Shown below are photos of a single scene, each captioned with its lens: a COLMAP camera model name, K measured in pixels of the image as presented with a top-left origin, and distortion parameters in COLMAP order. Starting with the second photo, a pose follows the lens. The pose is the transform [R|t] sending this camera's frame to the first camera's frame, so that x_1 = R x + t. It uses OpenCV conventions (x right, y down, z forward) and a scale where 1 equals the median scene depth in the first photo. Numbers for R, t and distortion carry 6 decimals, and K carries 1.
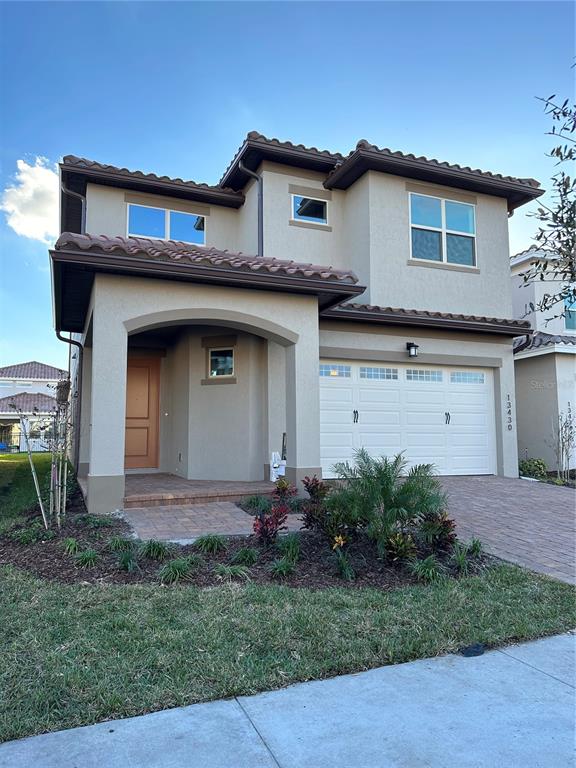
lens RADIAL K [[540.4, 0, 286.2], [0, 540.4, 383.6], [0, 0, 1]] dist [0.069451, -0.079464]
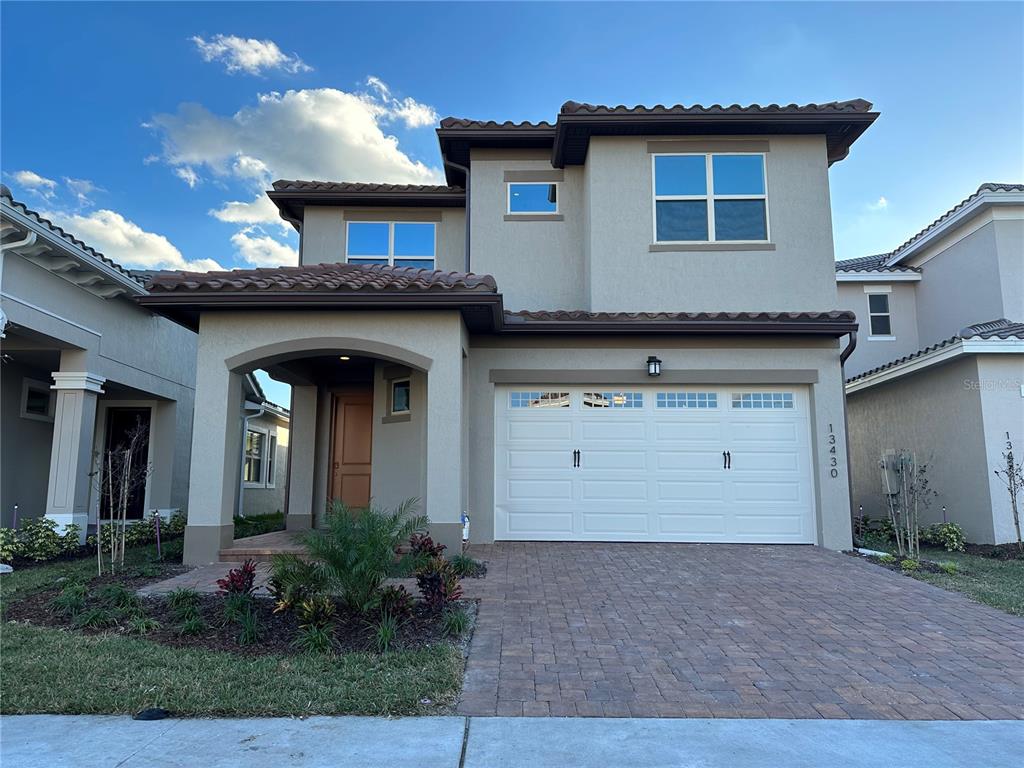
lens RADIAL K [[720.5, 0, 515.8], [0, 720.5, 382.4], [0, 0, 1]] dist [0.069451, -0.079464]
pose [[0.919541, -0.054181, -0.389242, 0.415961], [0.033060, 0.997605, -0.060760, 0.011664], [0.391602, 0.043003, 0.919129, 0.033816]]
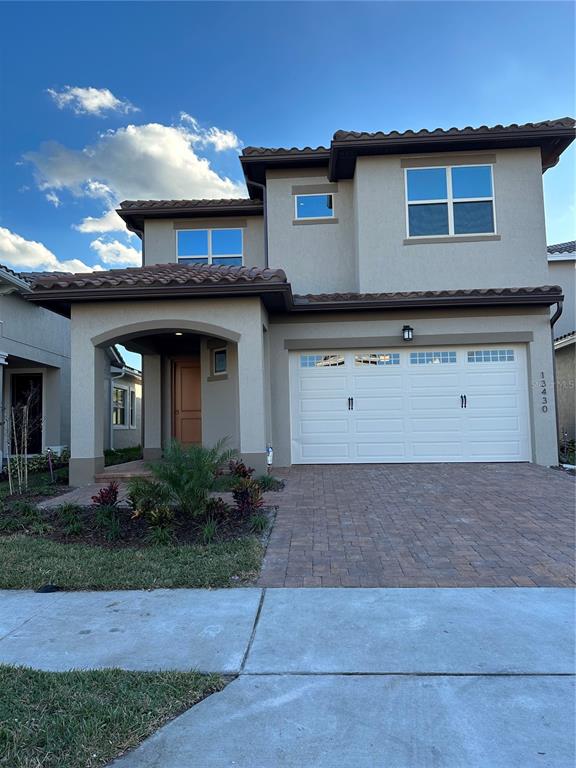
lens RADIAL K [[540.4, 0, 289.9], [0, 540.4, 386.9], [0, 0, 1]] dist [0.069451, -0.079464]
pose [[0.899869, -0.048713, -0.433431, 0.435643], [0.060742, 0.998056, 0.013938, 0.007550], [0.431909, -0.038870, 0.901079, 0.028561]]
